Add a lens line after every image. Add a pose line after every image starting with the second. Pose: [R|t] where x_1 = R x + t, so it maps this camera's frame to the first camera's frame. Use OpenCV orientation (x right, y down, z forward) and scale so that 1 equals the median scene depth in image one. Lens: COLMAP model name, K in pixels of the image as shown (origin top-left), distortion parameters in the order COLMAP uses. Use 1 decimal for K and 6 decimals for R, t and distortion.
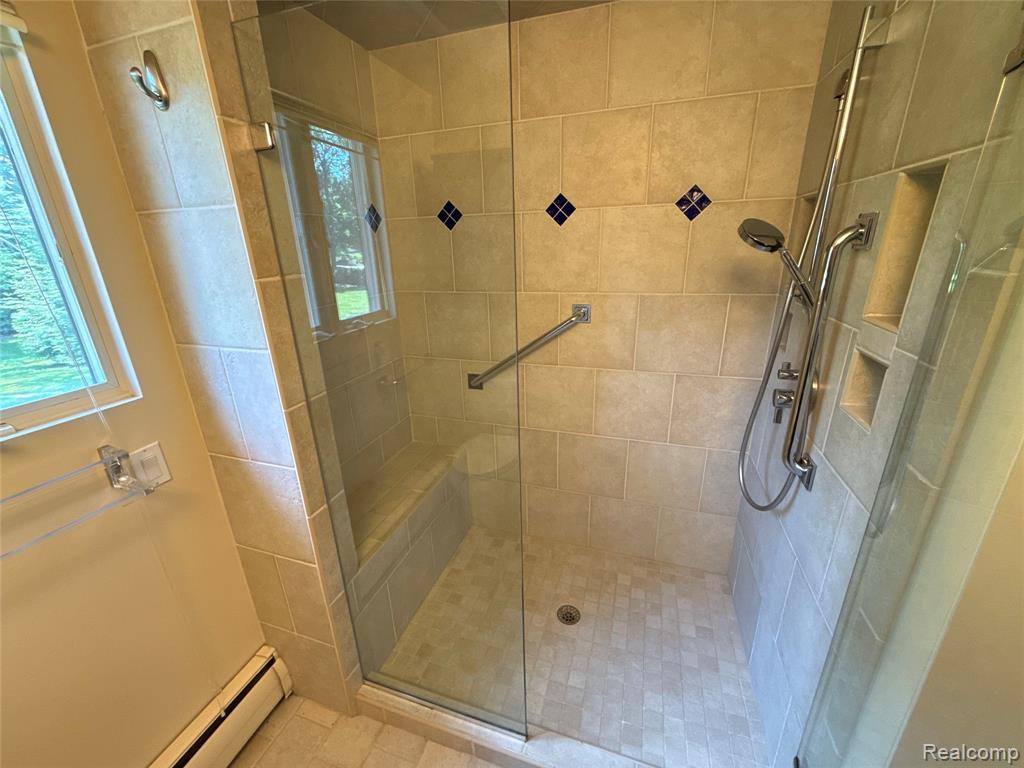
lens RADIAL K [[410.6, 0, 512.0], [0, 410.6, 384.0], [0, 0, 1]] dist [0.000267, 0.000008]
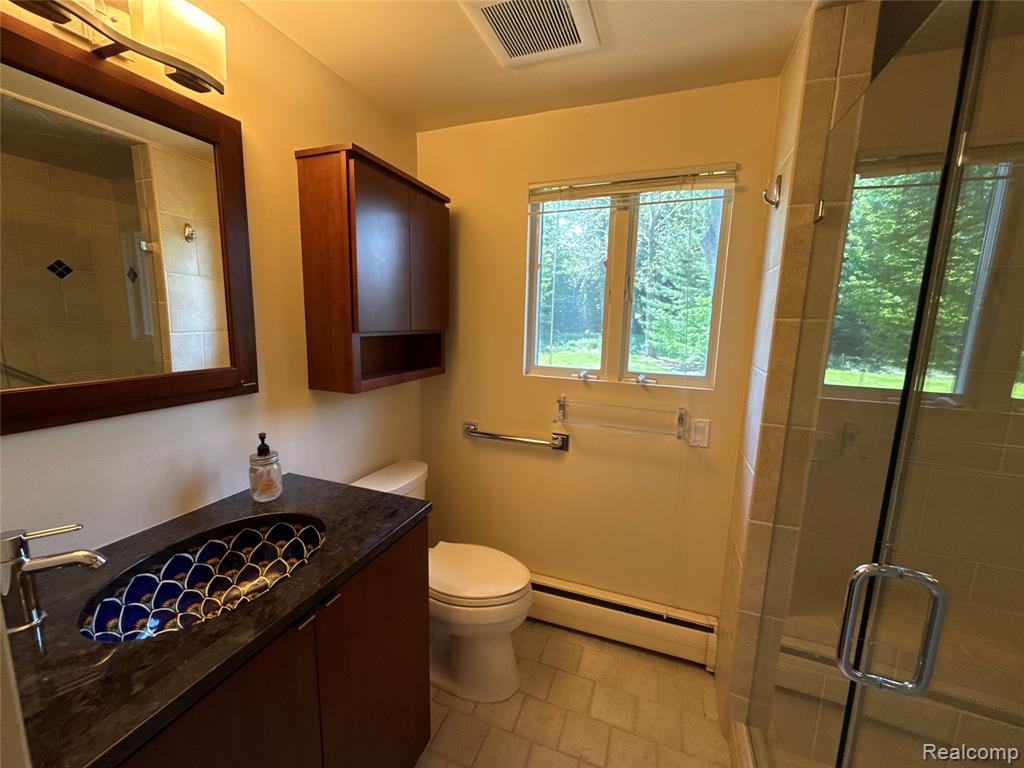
lens RADIAL K [[410.6, 0, 512.0], [0, 410.6, 384.0], [0, 0, 1]] dist [0.000267, 0.000008]
pose [[-0.045834, 0.181424, -0.982336, 0.653925], [-0.353455, 0.916811, 0.185814, -0.007641], [0.934328, 0.355728, 0.022104, 0.223030]]
